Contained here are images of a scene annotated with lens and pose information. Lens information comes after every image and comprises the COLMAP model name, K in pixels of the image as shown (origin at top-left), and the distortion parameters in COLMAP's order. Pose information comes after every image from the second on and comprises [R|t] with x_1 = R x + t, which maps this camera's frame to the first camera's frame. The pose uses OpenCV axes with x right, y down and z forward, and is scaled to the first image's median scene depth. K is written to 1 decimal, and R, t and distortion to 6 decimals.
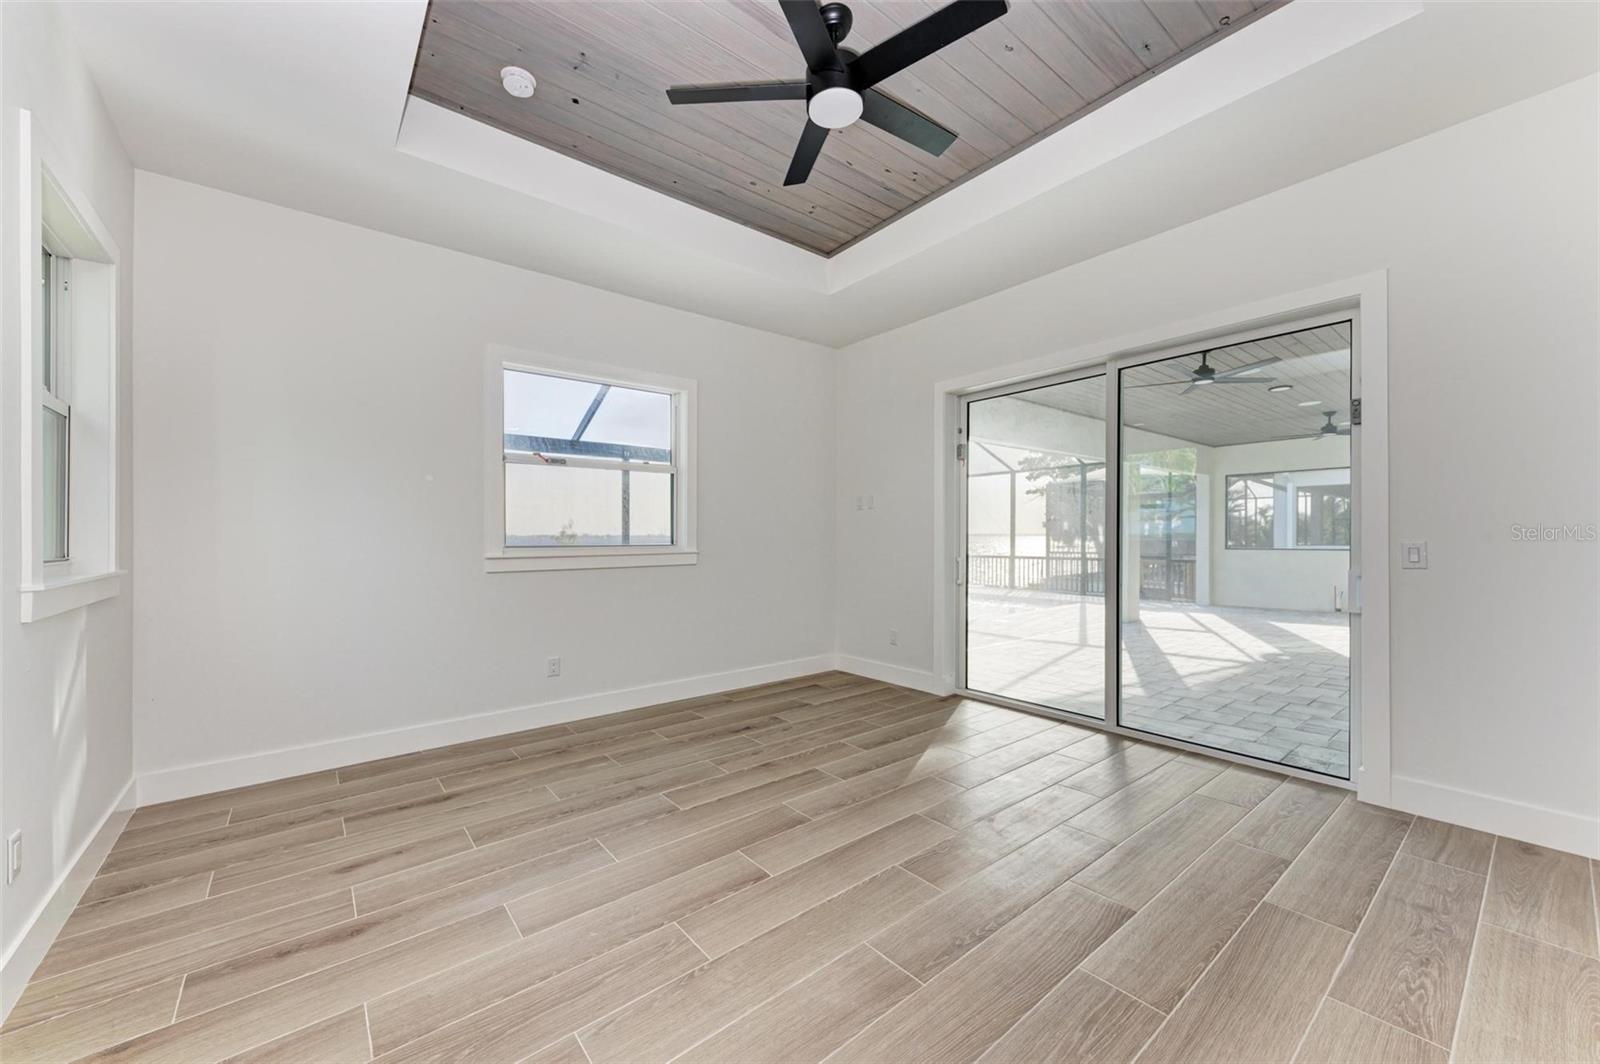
lens RADIAL K [[605.5, 0, 803.1], [0, 605.5, 534.2], [0, 0, 1]] dist [0.009170, -0.000791]
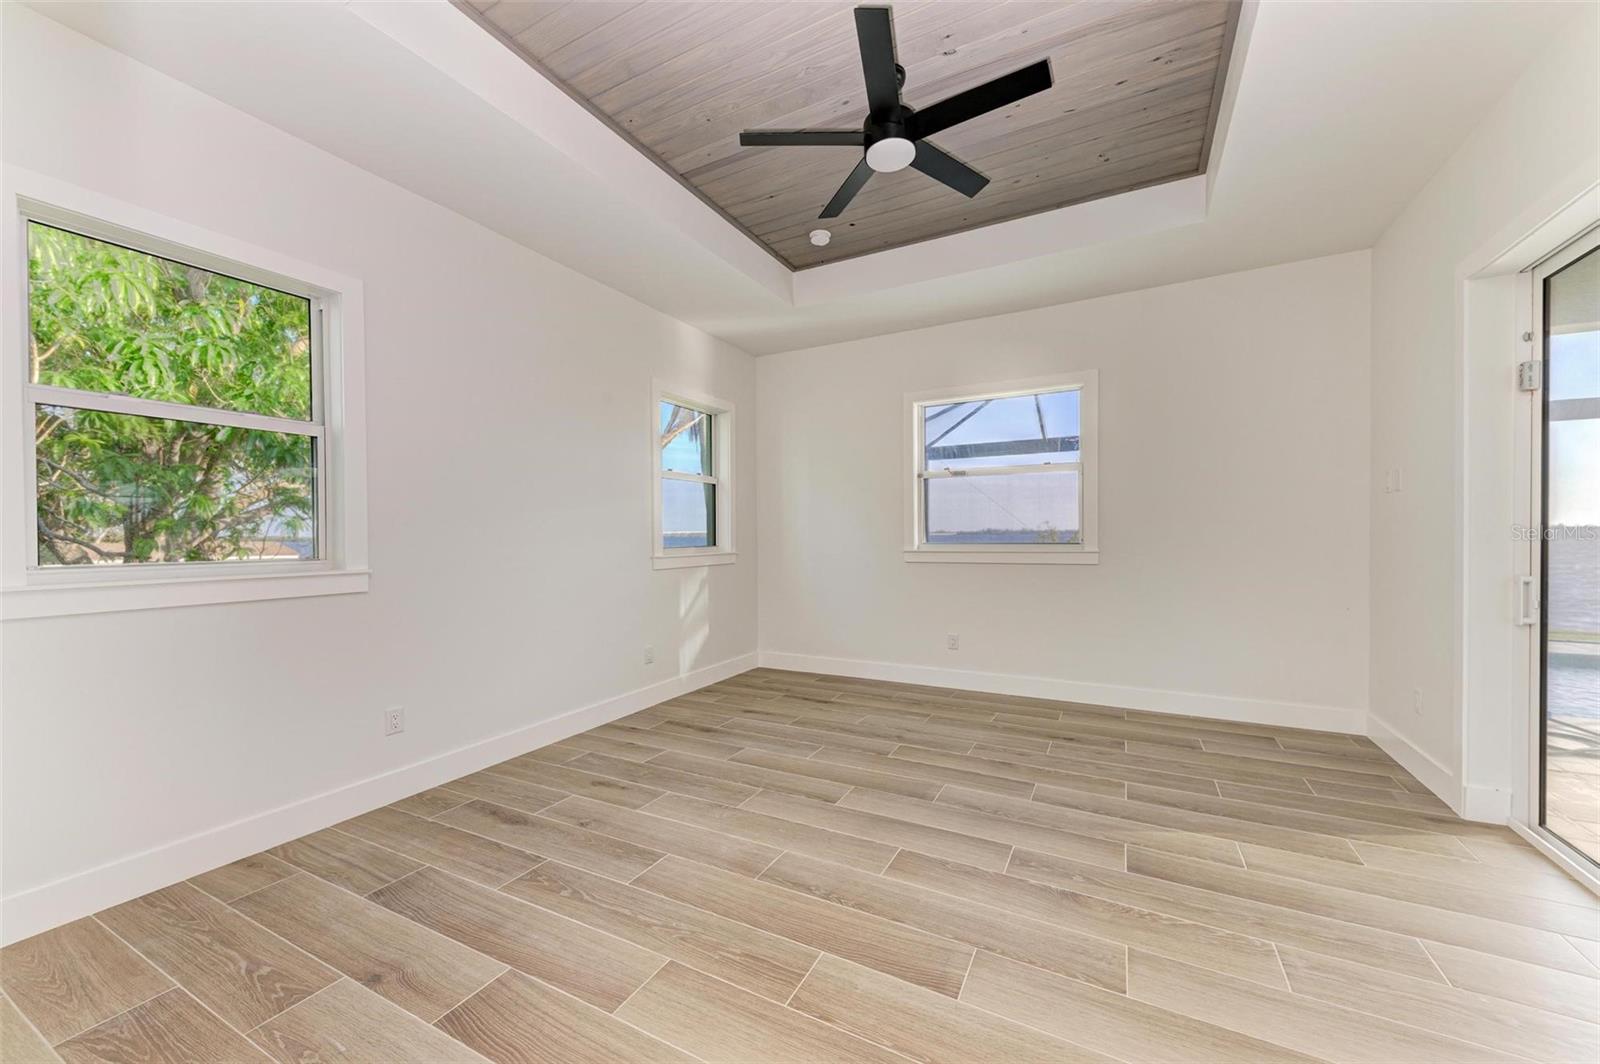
lens RADIAL K [[605.5, 0, 795.6], [0, 605.5, 532.8], [0, 0, 1]] dist [0.009170, -0.000791]
pose [[0.379011, -0.000813, -0.925392, 0.696253], [0.010078, 0.999944, 0.003249, -0.009835], [0.925337, -0.010557, 0.378998, 0.279304]]
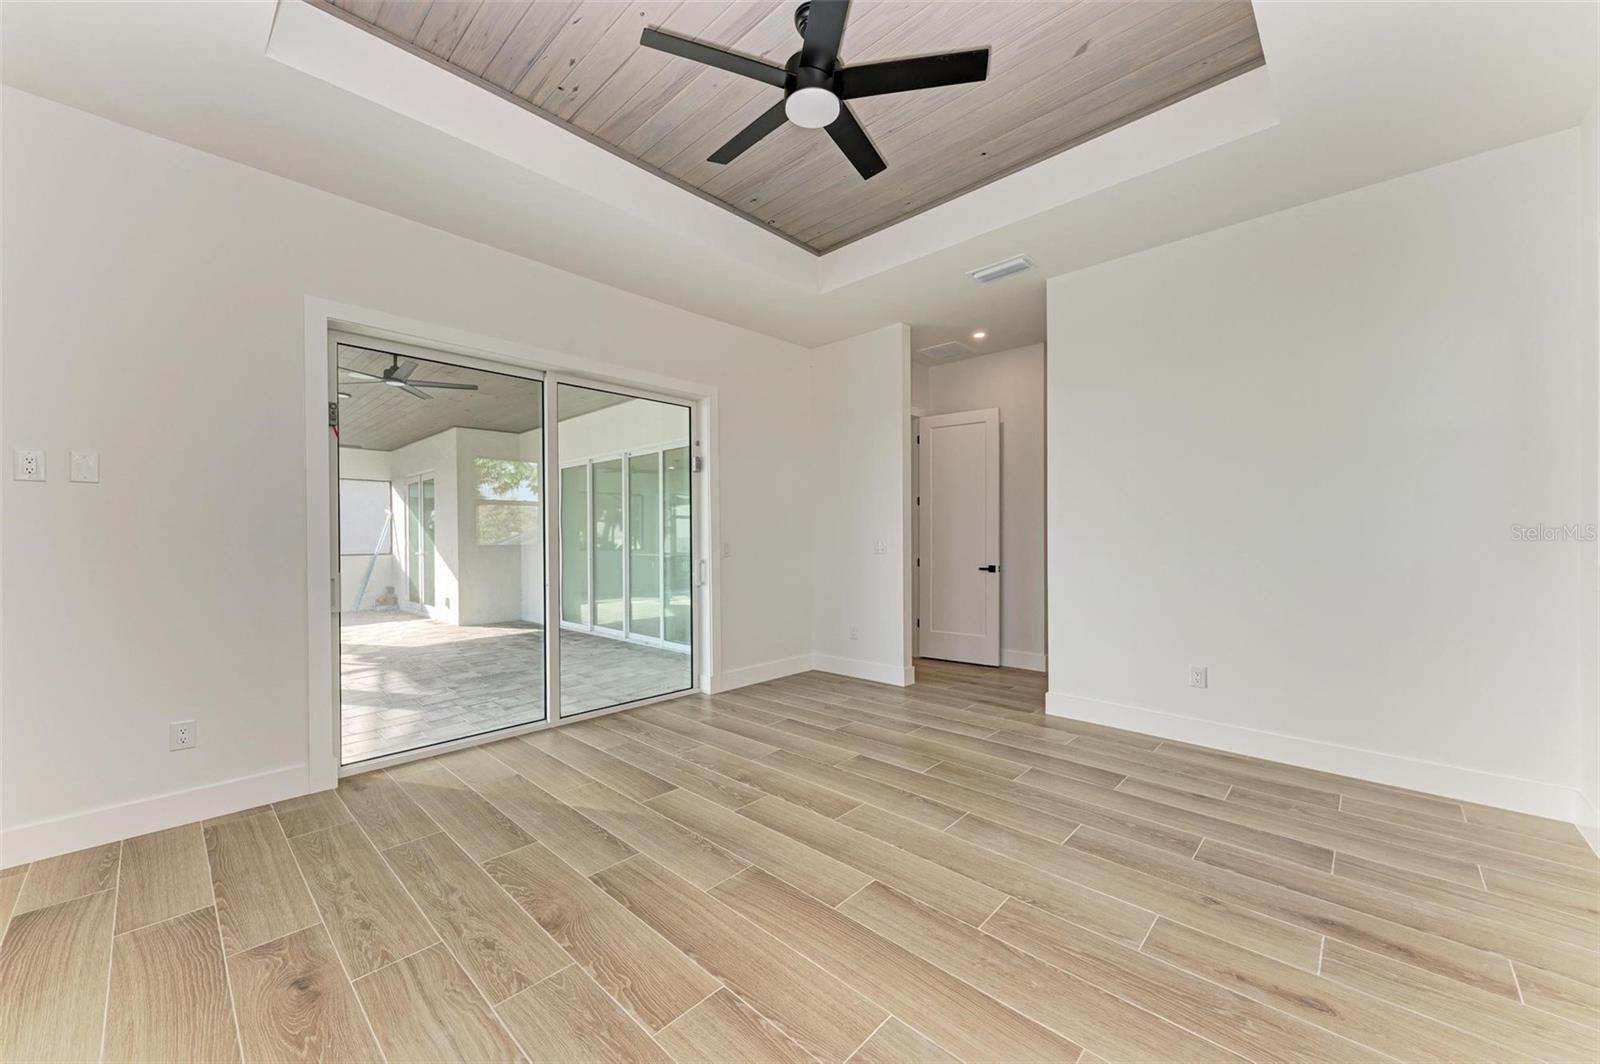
lens RADIAL K [[605.5, 0, 798.7], [0, 605.5, 543.0], [0, 0, 1]] dist [0.009170, -0.000791]
pose [[-0.130857, -0.004878, 0.991389, -0.639005], [0.003397, 0.999980, 0.005368, 0.004964], [-0.991395, 0.004070, -0.130838, 0.789325]]
